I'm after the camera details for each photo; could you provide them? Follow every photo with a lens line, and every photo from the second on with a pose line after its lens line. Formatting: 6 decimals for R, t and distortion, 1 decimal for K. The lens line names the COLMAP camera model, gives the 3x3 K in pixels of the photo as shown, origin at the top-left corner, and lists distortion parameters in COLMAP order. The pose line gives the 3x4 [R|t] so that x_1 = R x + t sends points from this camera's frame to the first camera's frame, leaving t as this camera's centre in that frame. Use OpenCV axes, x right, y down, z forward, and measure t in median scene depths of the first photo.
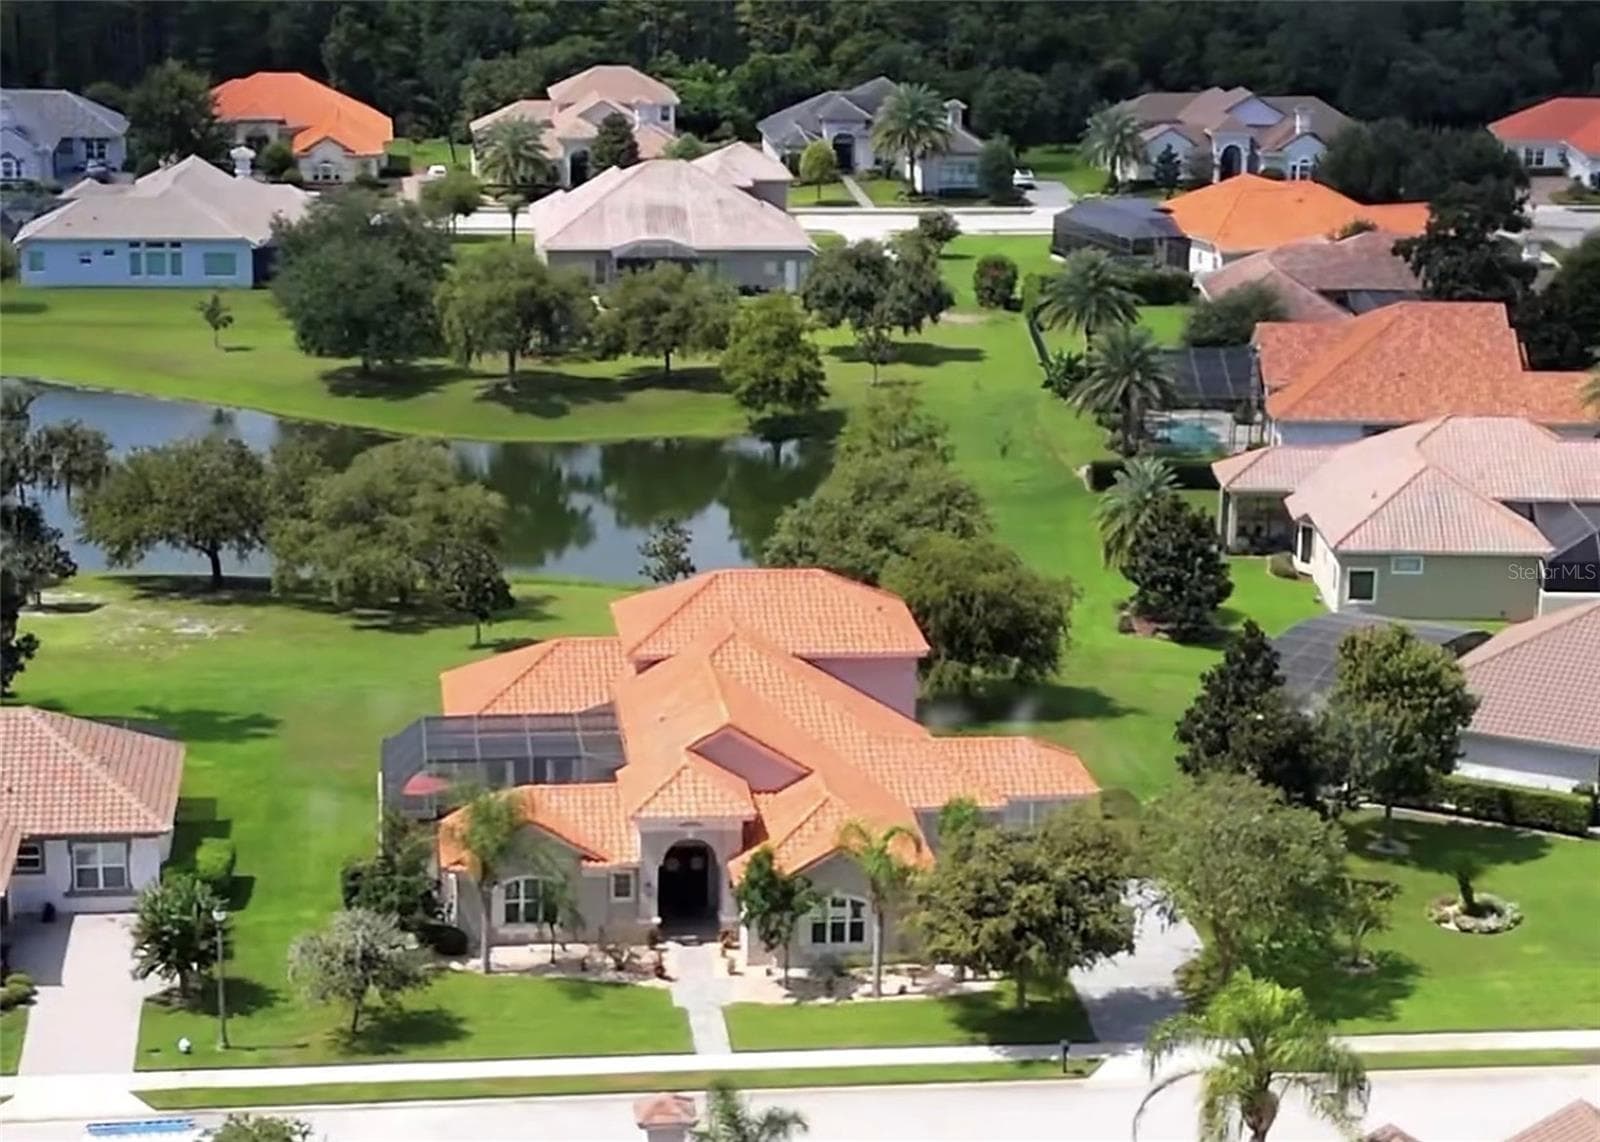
lens RADIAL K [[3694.4, 0, 800.0], [0, 3694.4, 571.0], [0, 0, 1]] dist [0.043427, 0.310154]
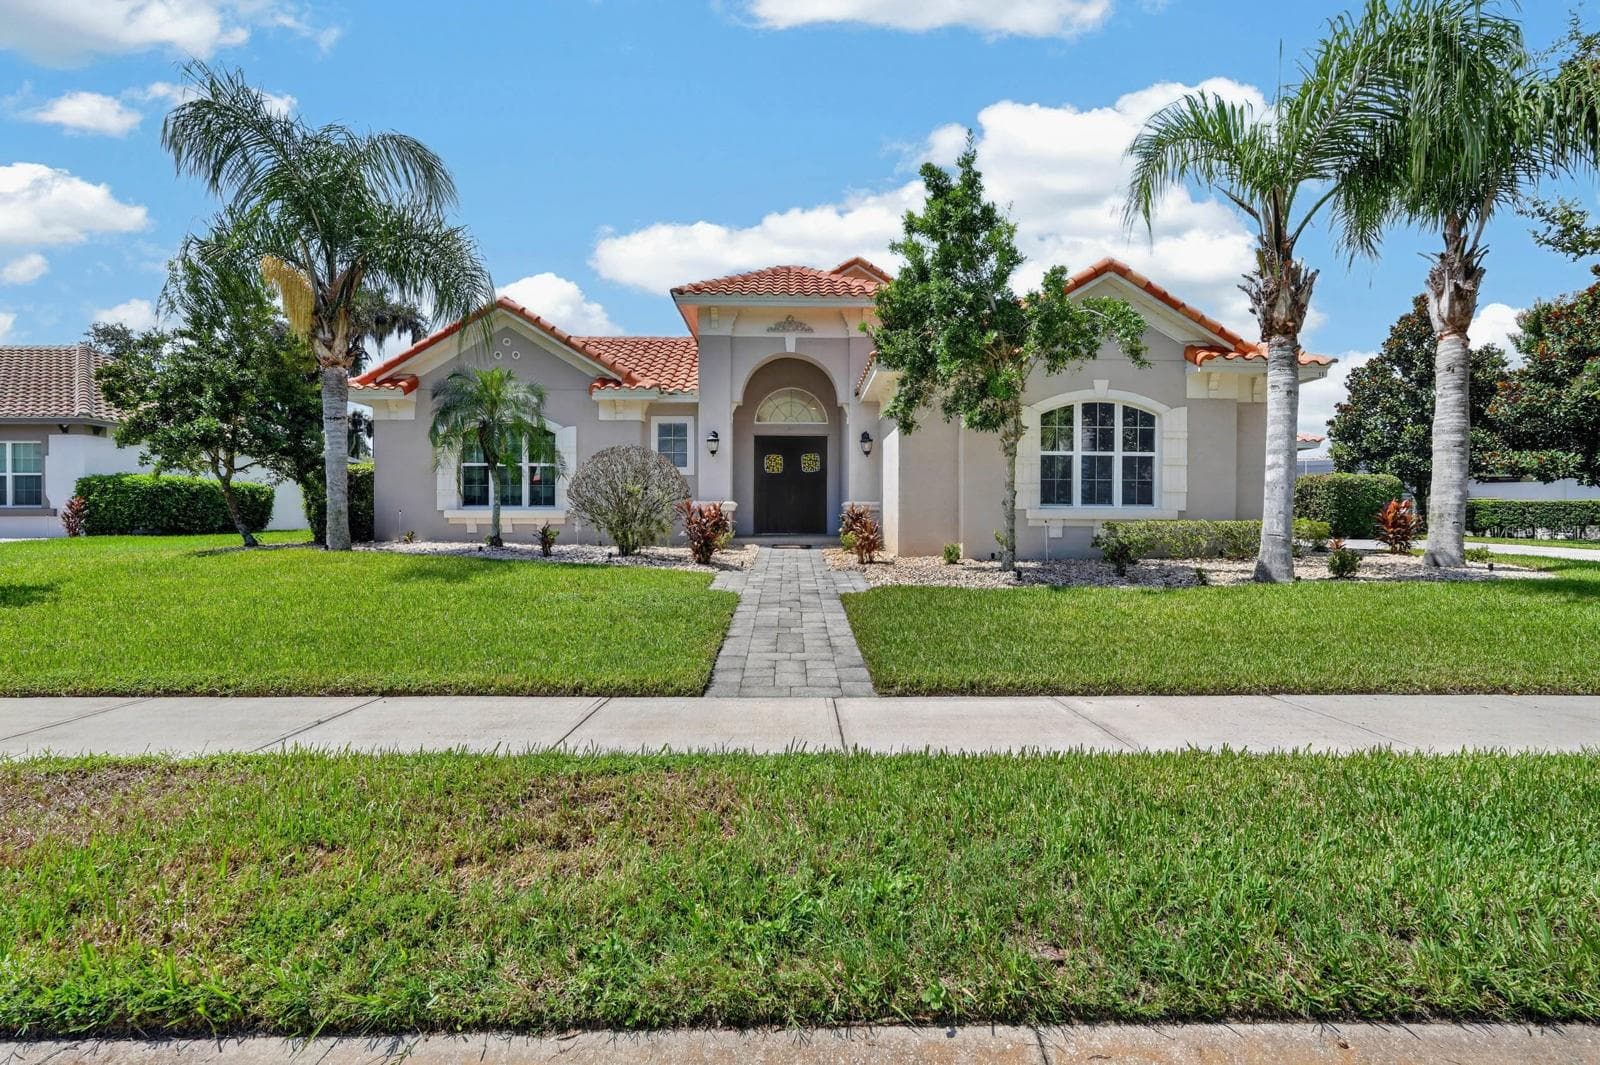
lens RADIAL K [[721.6, 0, 791.0], [0, 721.6, 532.1], [0, 0, 1]] dist [-0.004078, 0.000168]
pose [[0.994207, -0.007253, -0.107236, -0.018168], [-0.017280, 0.973955, -0.226081, 0.125076], [0.106083, 0.226624, 0.968188, 0.909670]]
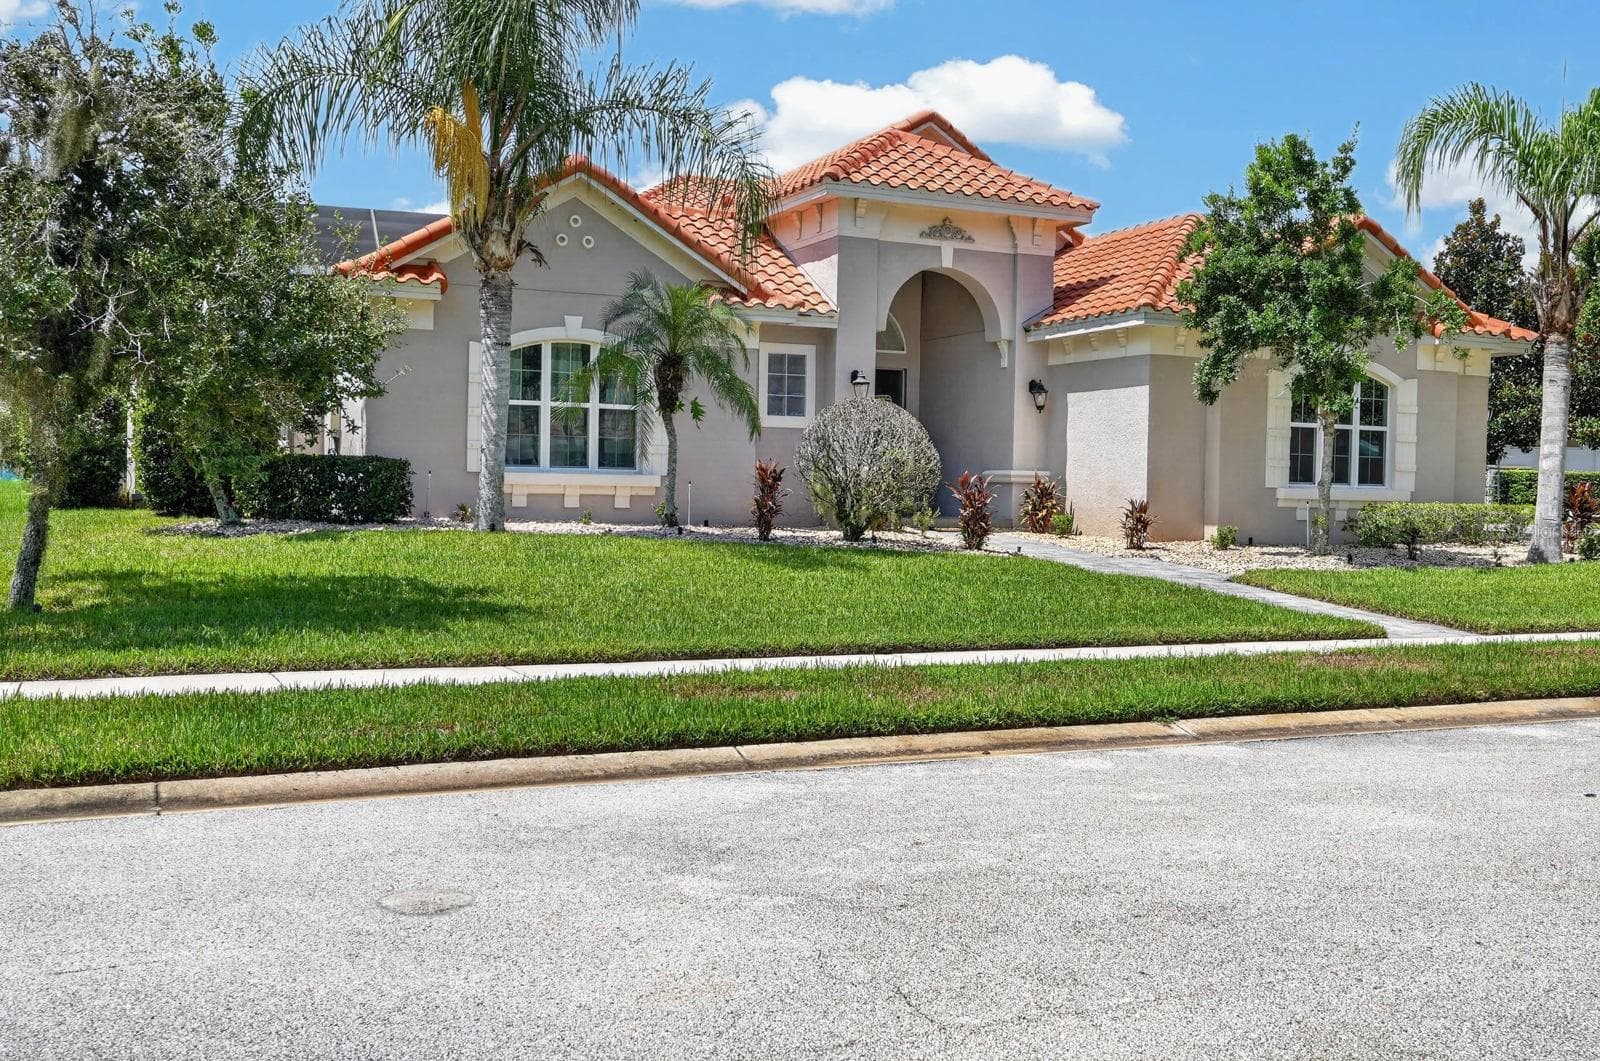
lens RADIAL K [[1636.0, 0, 800.0], [0, 1636.0, 530.5], [0, 0, 1]] dist [0.021804, 0.009210]
pose [[0.947070, -0.003116, 0.321011, -0.105210], [0.070086, 0.977838, -0.197282, 0.137752], [-0.313282, 0.209338, 0.926300, 0.850358]]
